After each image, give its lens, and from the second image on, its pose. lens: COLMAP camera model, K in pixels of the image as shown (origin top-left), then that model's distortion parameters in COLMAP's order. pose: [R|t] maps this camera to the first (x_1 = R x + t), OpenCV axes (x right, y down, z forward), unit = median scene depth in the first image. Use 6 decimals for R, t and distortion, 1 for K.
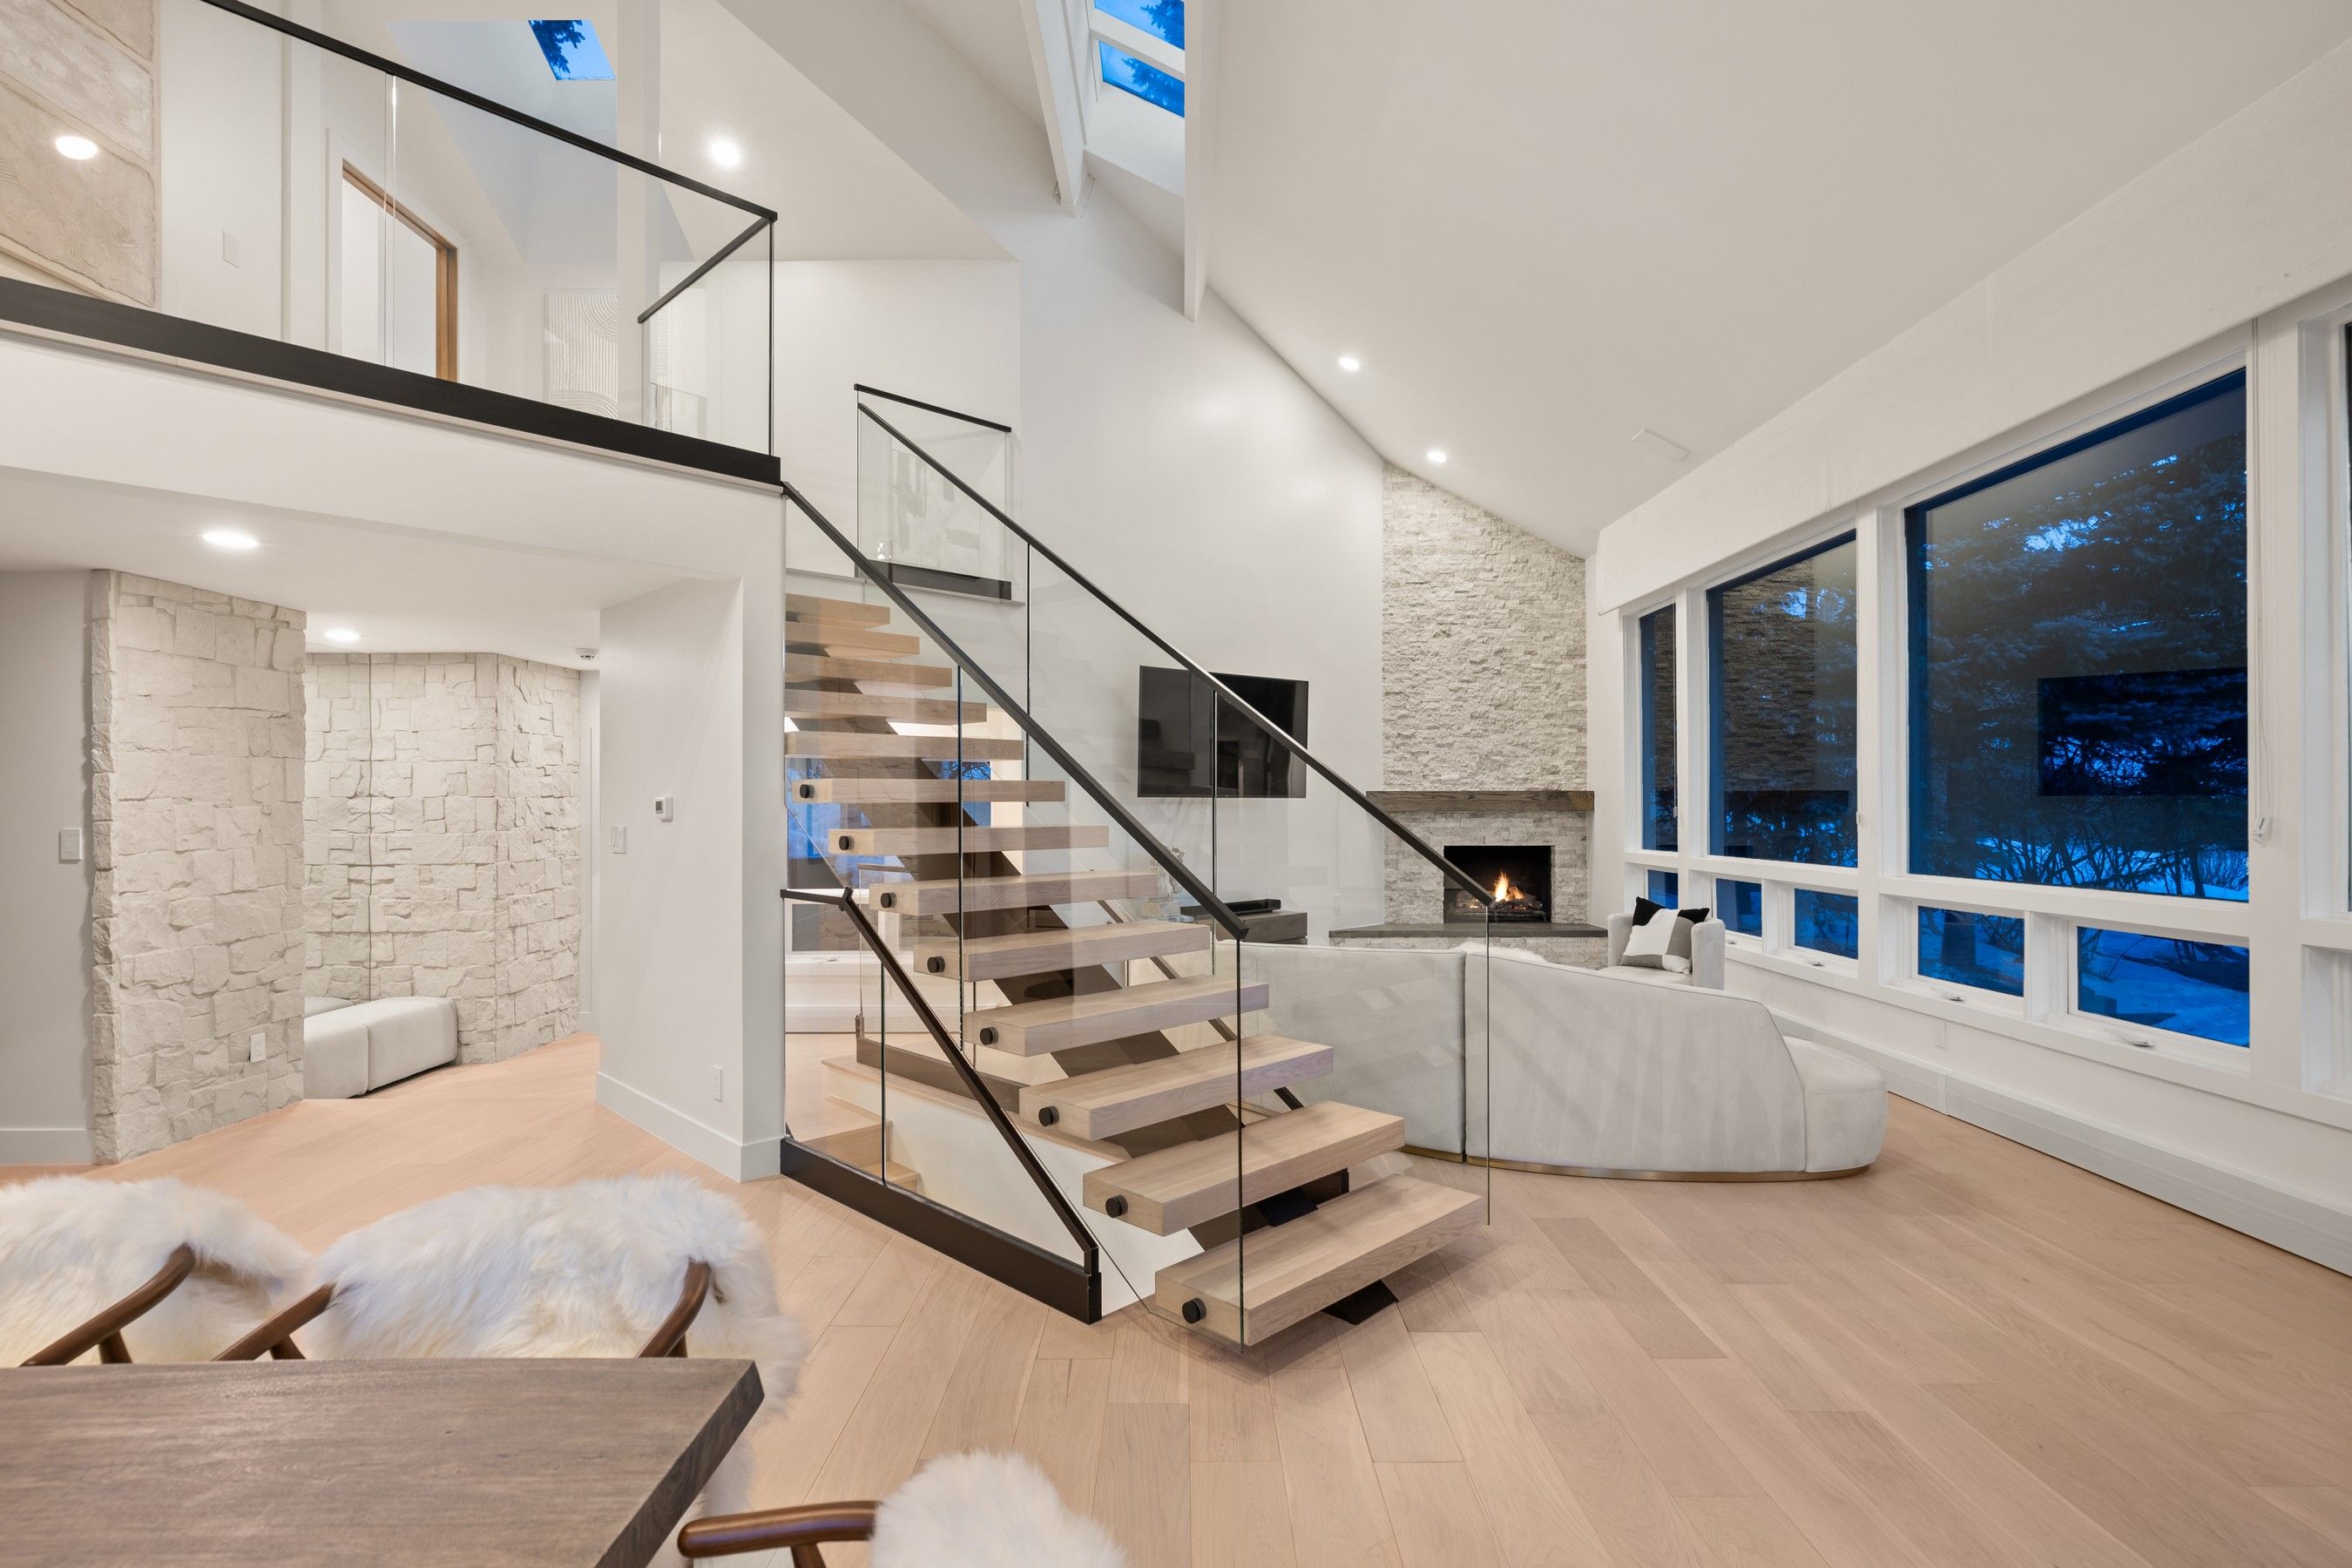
lens RADIAL K [[1113.4, 0, 1173.1], [0, 1113.4, 800.9], [0, 0, 1]] dist [-0.002796, 0.001099]
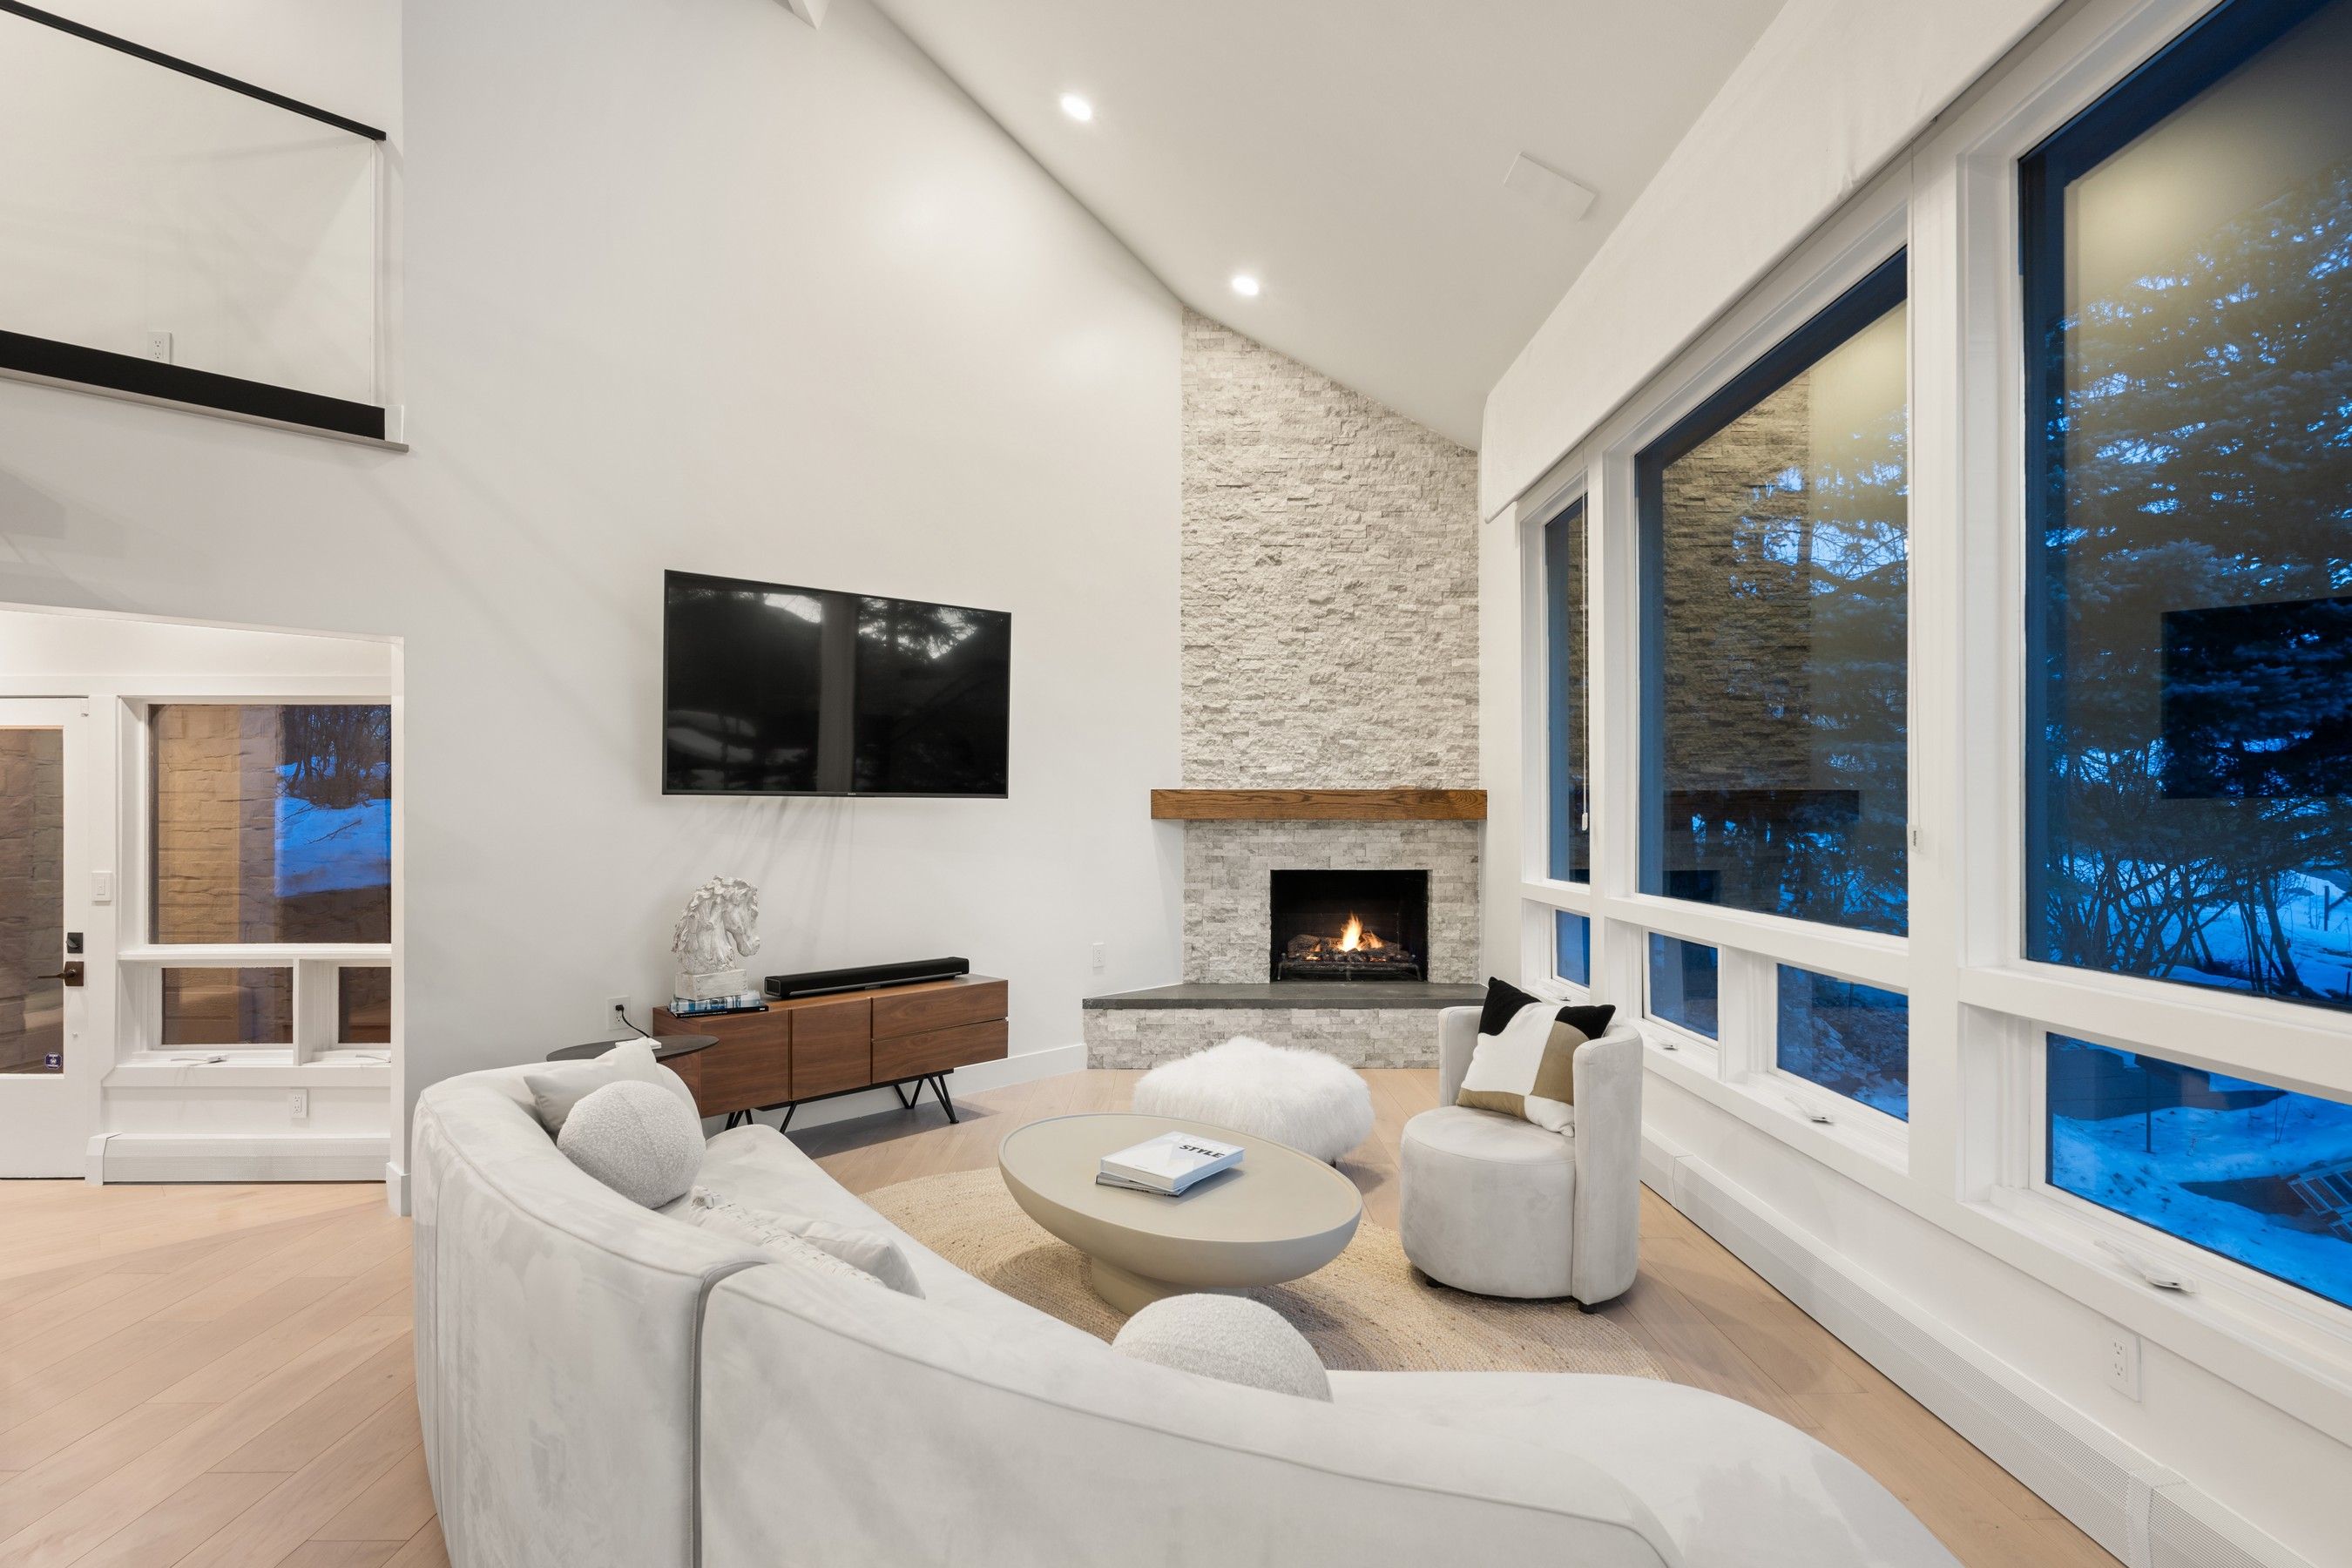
lens RADIAL K [[1121.6, 0, 1171.6], [0, 1121.6, 808.6], [0, 0, 1]] dist [-0.001844, 0.000677]
pose [[0.999953, 0.002542, 0.009316, 0.246022], [-0.002549, 0.999996, 0.000826, 0.003088], [-0.009314, -0.000850, 0.999956, 0.434808]]
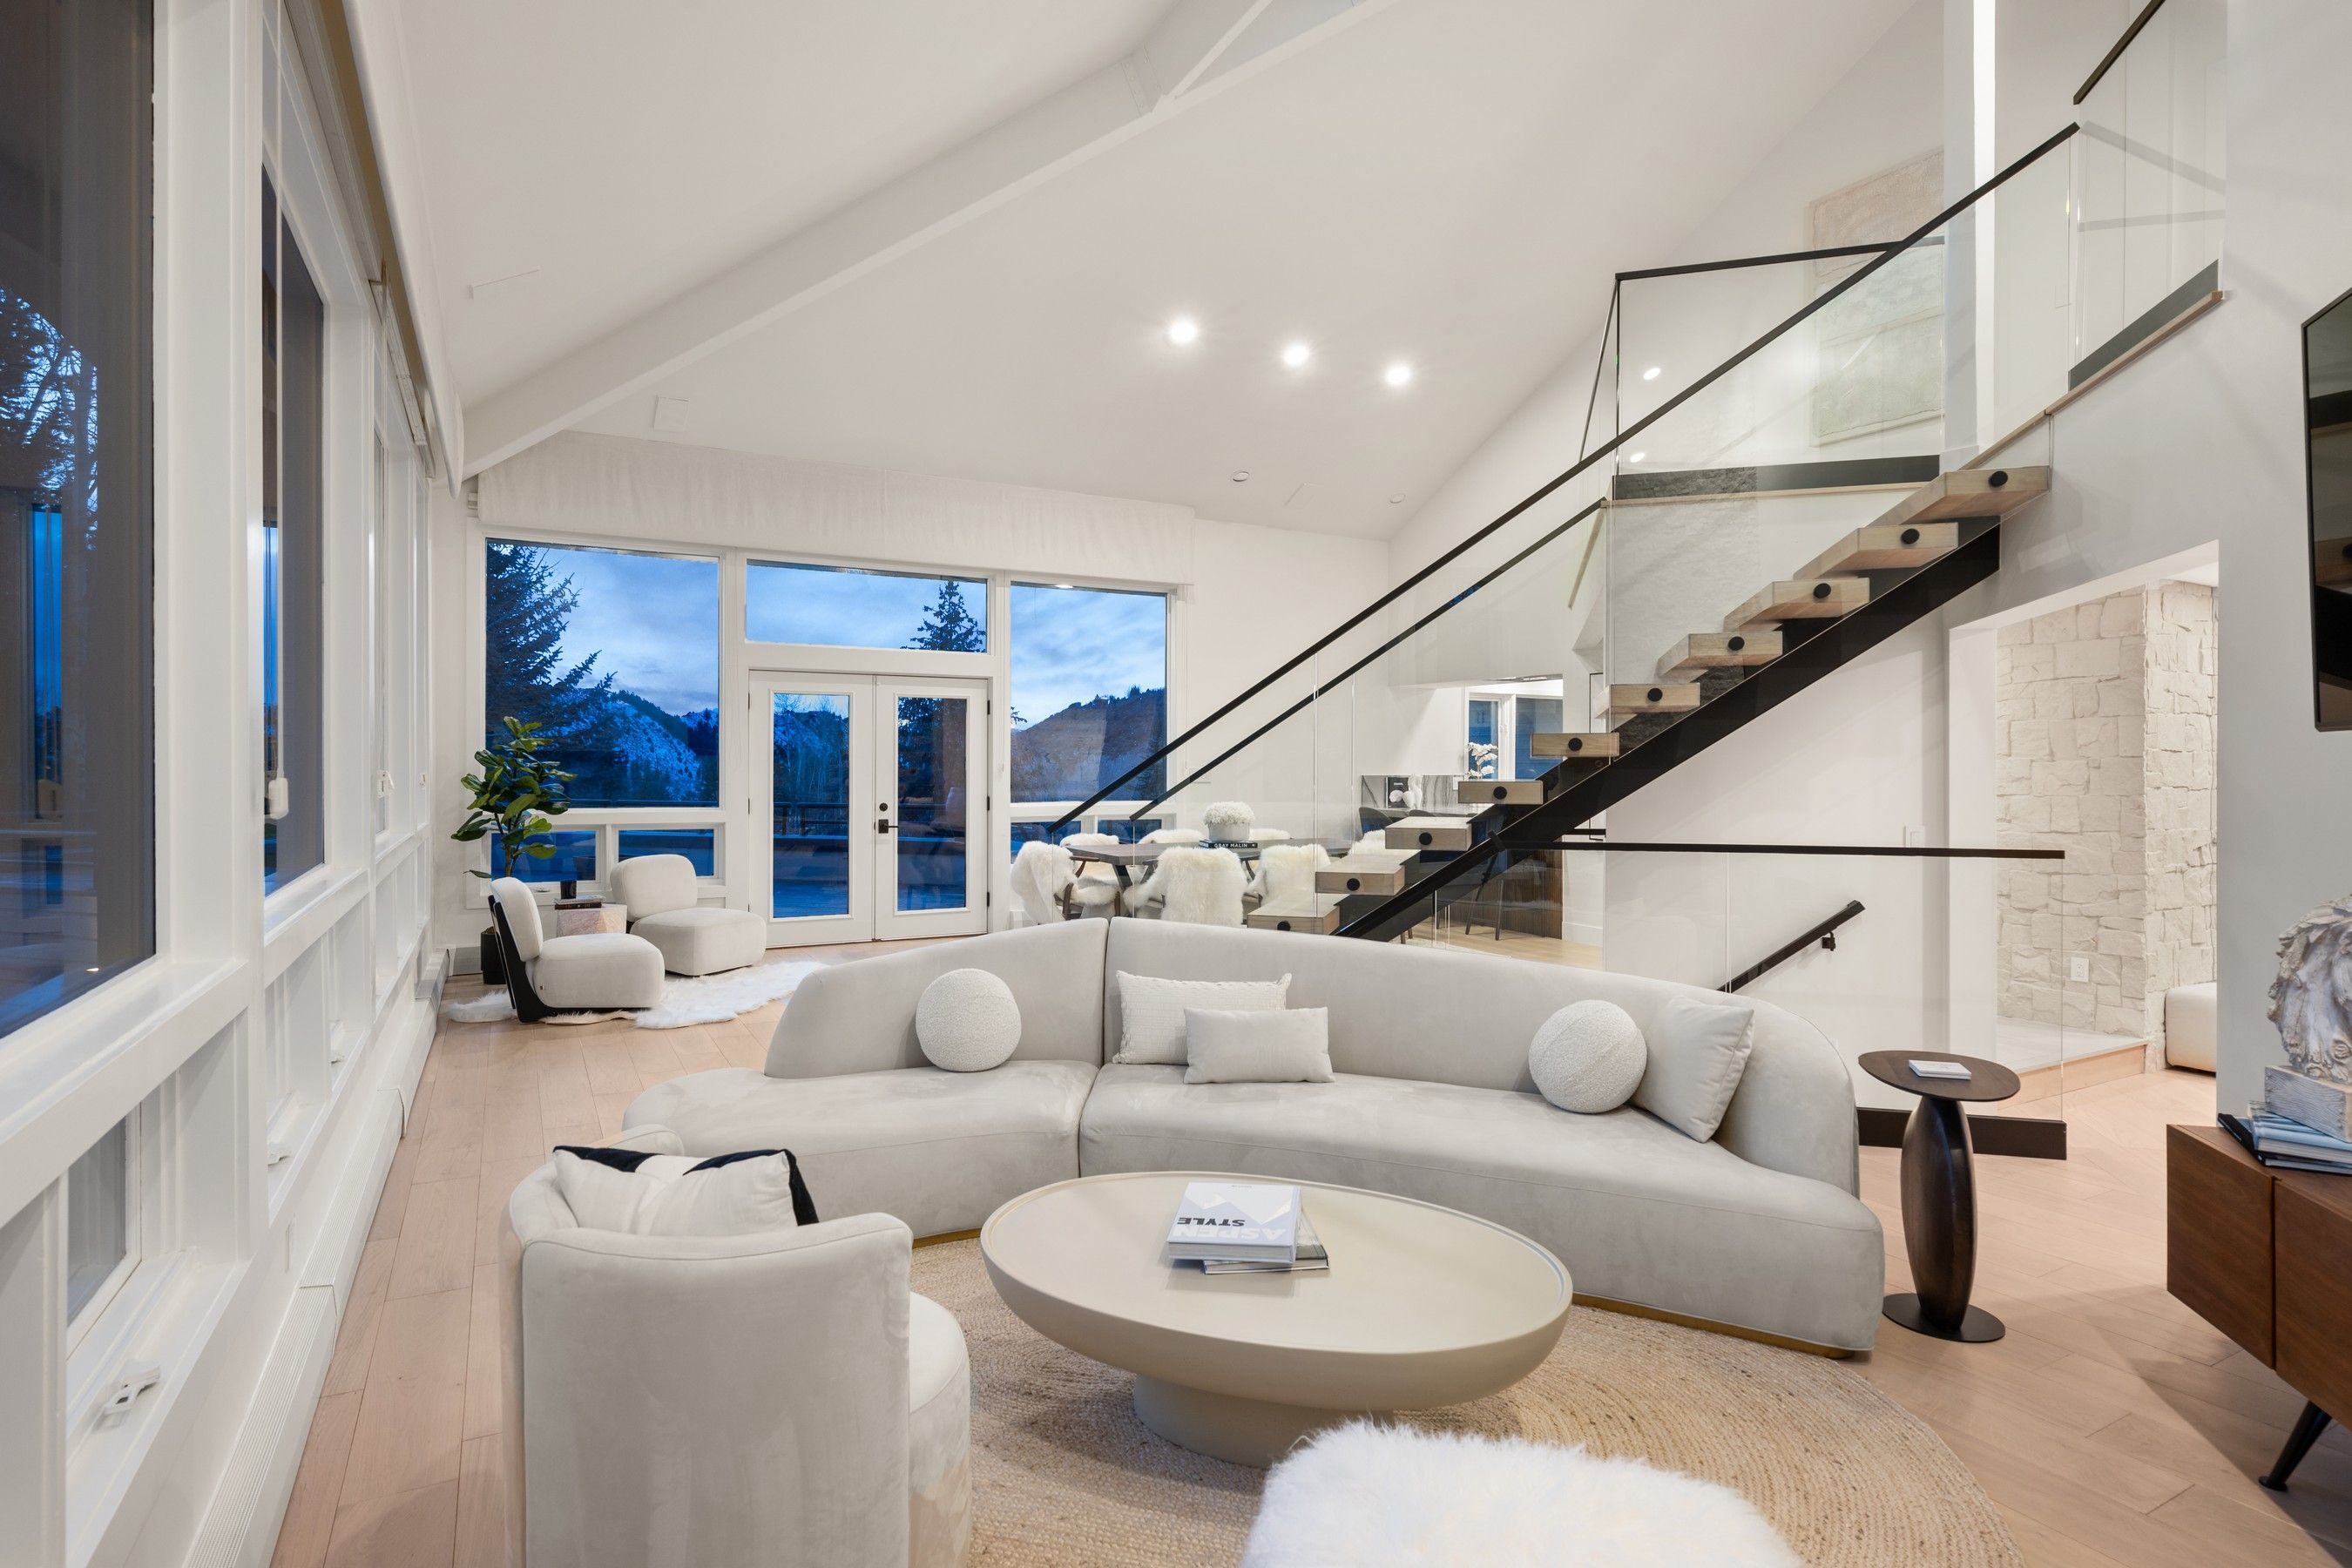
lens RADIAL K [[1267.7, 0, 1176.0], [0, 1267.7, 784.0], [0, 0, 1]] dist [0.000232, 0.000028]
pose [[-0.879407, 0.008416, -0.475997, 0.466618], [0.006494, 0.999963, 0.005683, 0.011608], [0.476027, 0.001907, -0.879429, 1.272528]]
